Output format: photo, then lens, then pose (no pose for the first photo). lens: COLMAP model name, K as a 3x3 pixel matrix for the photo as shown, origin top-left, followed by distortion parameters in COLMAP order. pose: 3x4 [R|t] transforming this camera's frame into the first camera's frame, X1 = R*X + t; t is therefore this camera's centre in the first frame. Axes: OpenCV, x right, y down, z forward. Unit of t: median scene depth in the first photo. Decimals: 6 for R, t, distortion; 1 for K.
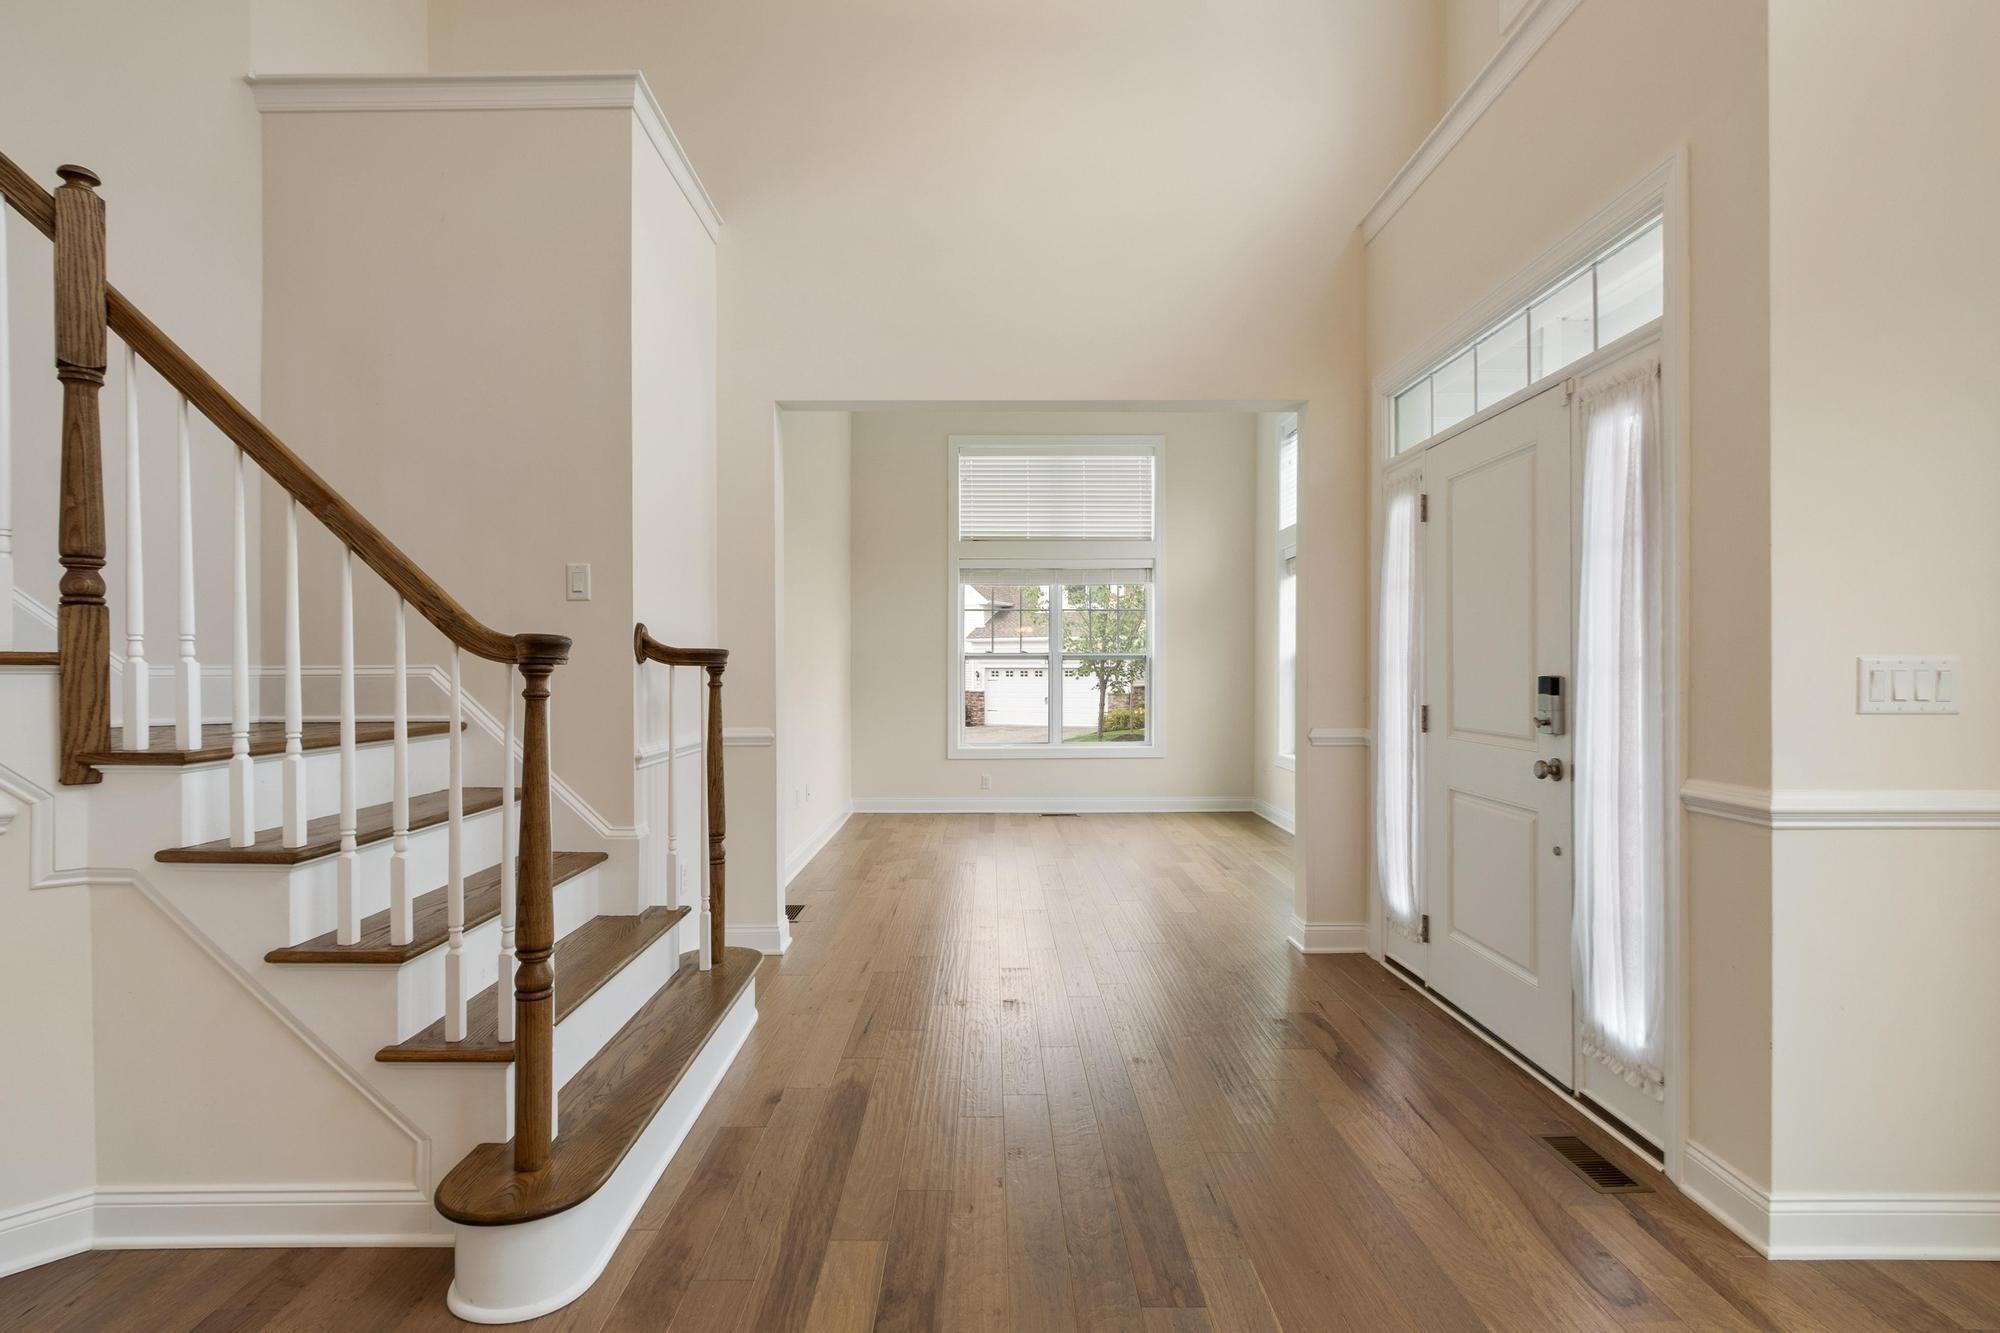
lens RADIAL K [[977.9, 0, 992.3], [0, 977.9, 674.2], [0, 0, 1]] dist [0.004320, 0.000516]
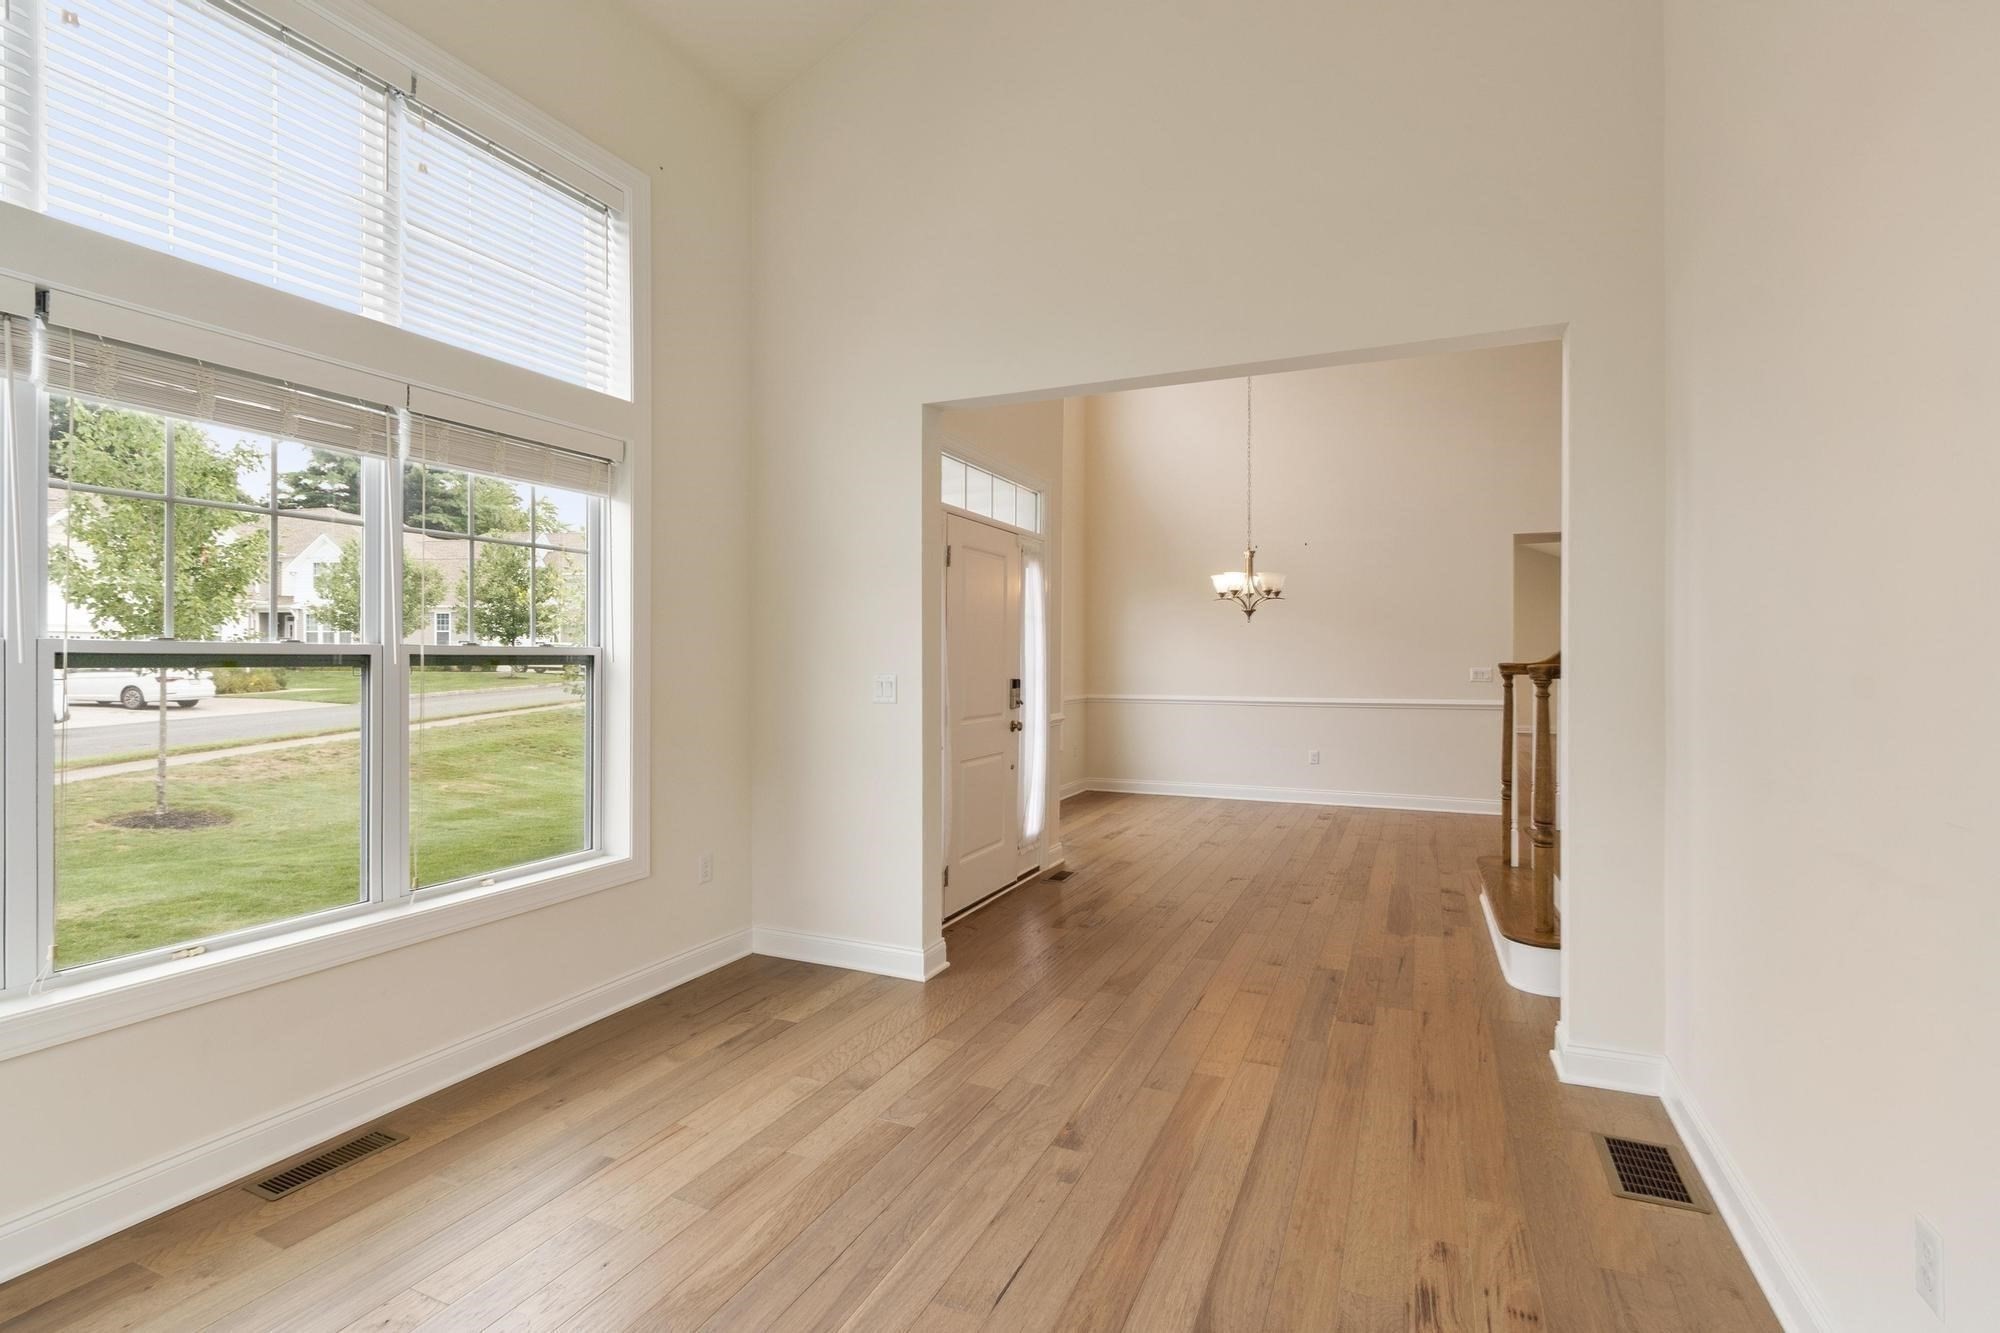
lens RADIAL K [[929.5, 0, 1000.0], [0, 929.5, 666.5], [0, 0, 1]] dist [0.001335, 0.000104]
pose [[-0.910011, -0.003715, 0.414566, -0.184534], [0.001248, 0.999931, 0.011701, -0.046530], [-0.414581, 0.011165, -0.909944, 2.784675]]
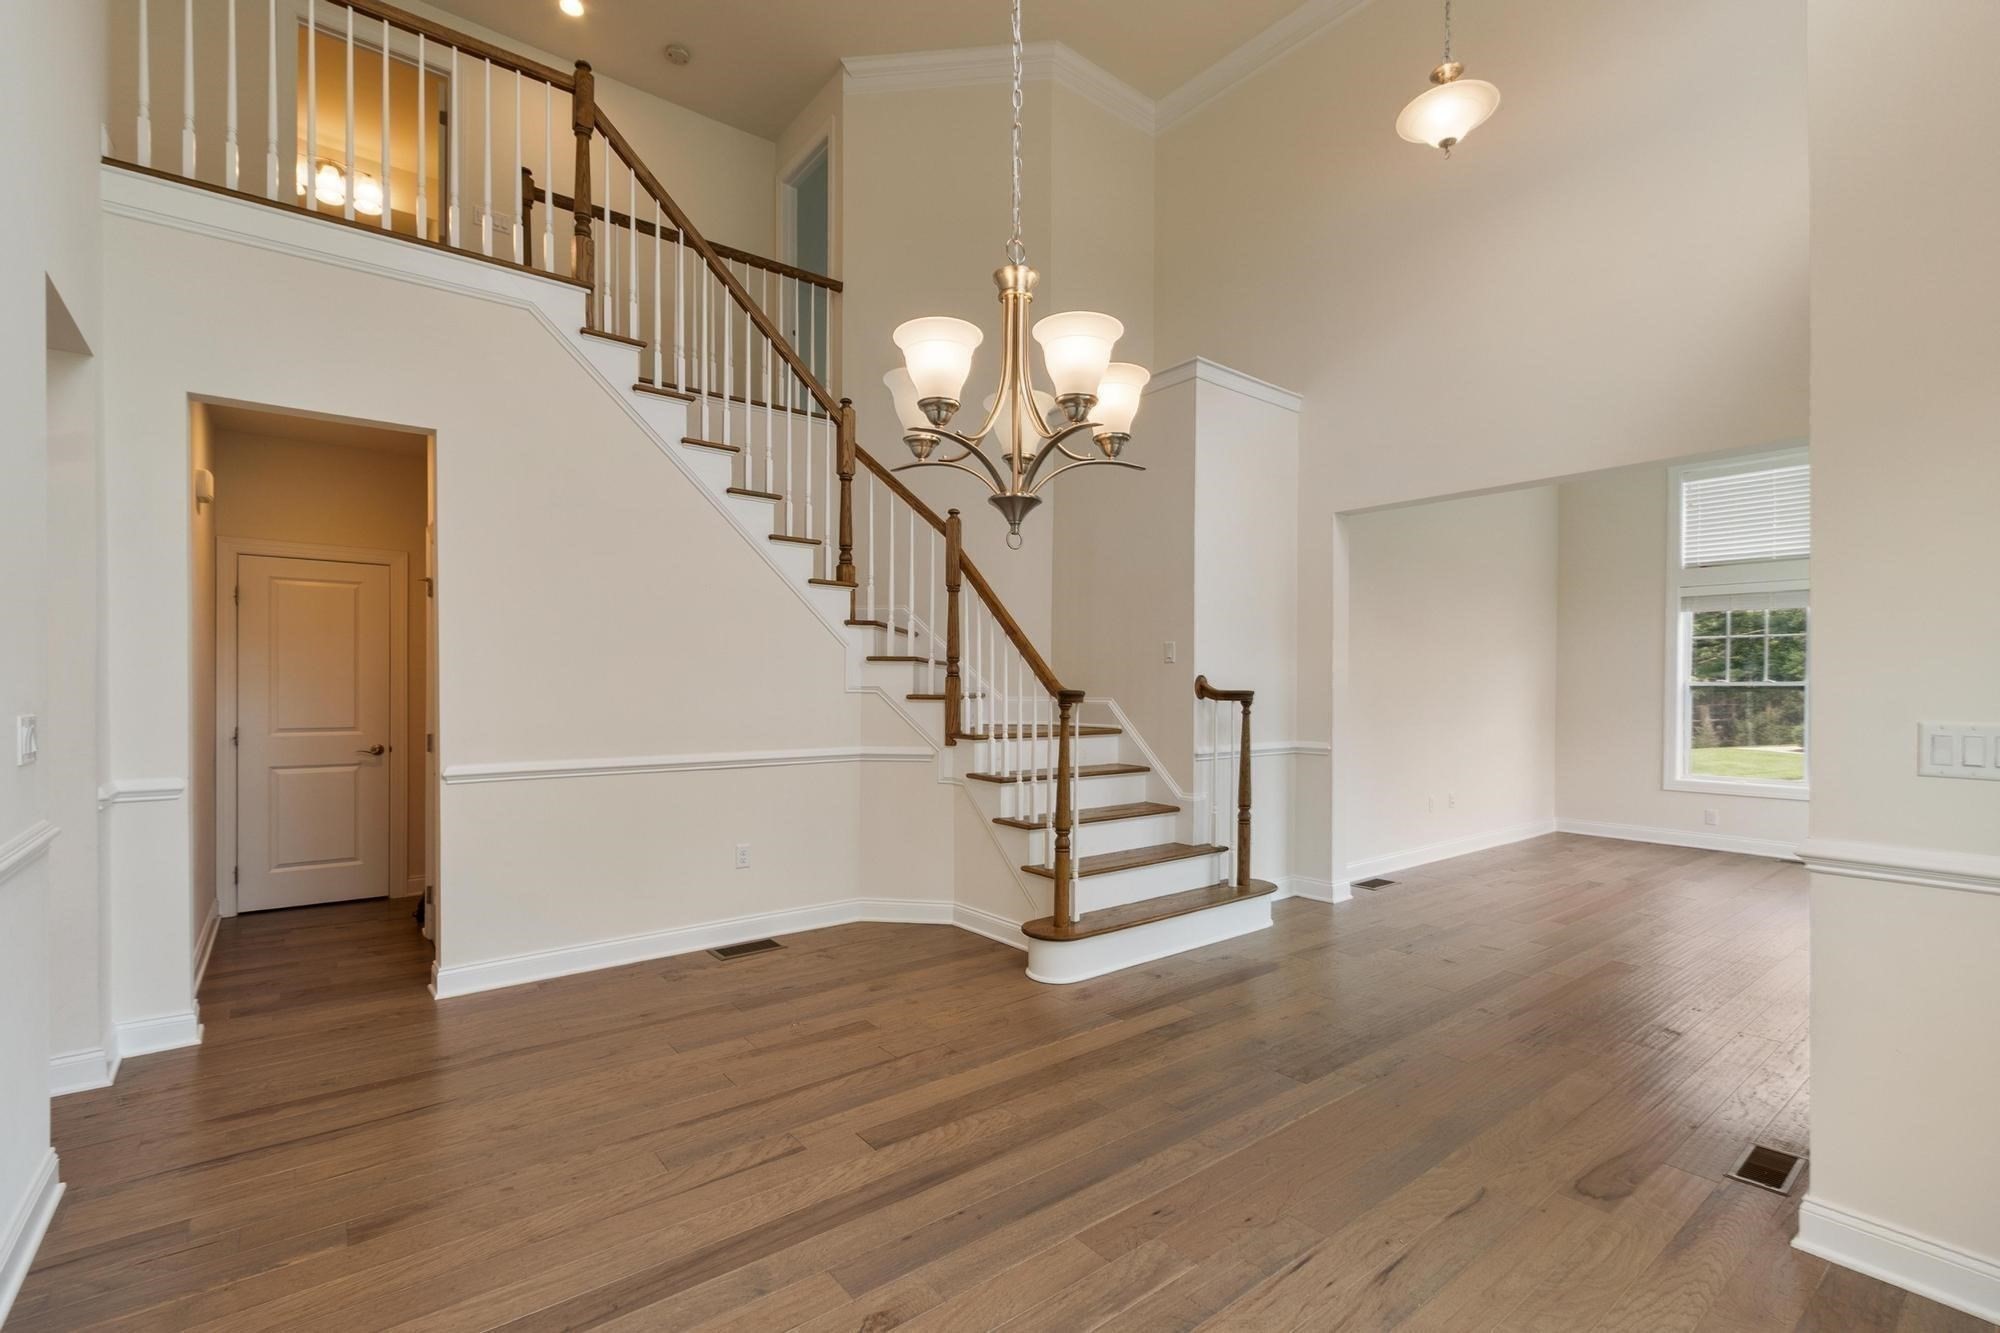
lens RADIAL K [[894.0, 0, 996.4], [0, 894.0, 689.0], [0, 0, 1]] dist [-0.003158, -0.000022]
pose [[0.614016, 0.007732, -0.789256, 0.759621], [-0.009911, 0.999949, 0.002086, -0.032958], [0.789232, 0.006542, 0.614061, -0.272294]]
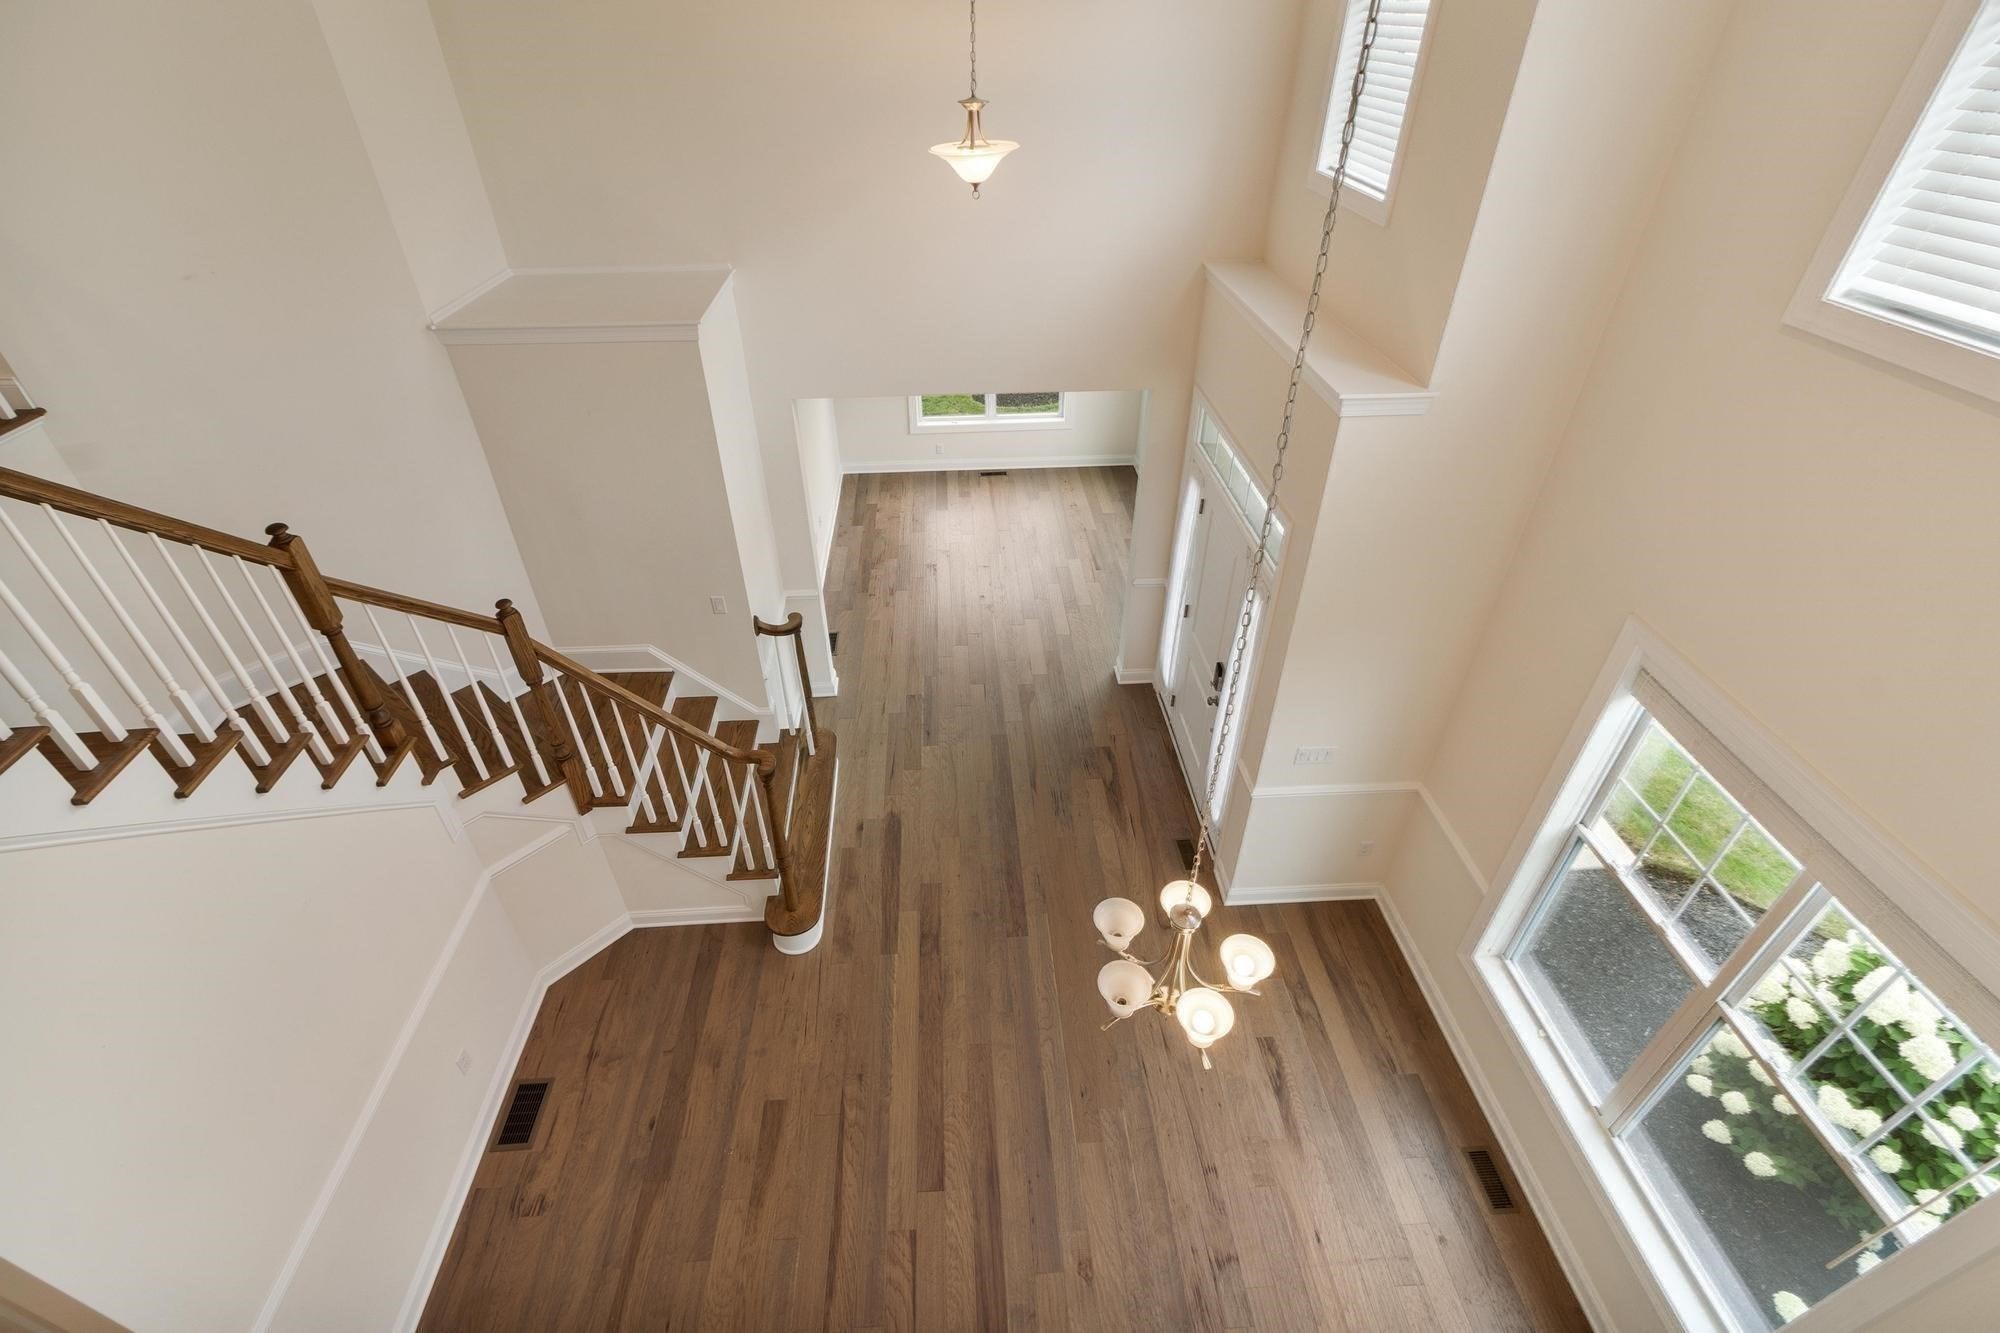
lens RADIAL K [[880.2, 0, 990.4], [0, 880.2, 657.5], [0, 0, 1]] dist [0.002890, 0.000187]
pose [[0.998578, -0.035409, 0.039860, 0.015575], [0.005249, 0.809282, 0.587397, -1.122420], [-0.053057, -0.586352, 0.808317, -0.468122]]
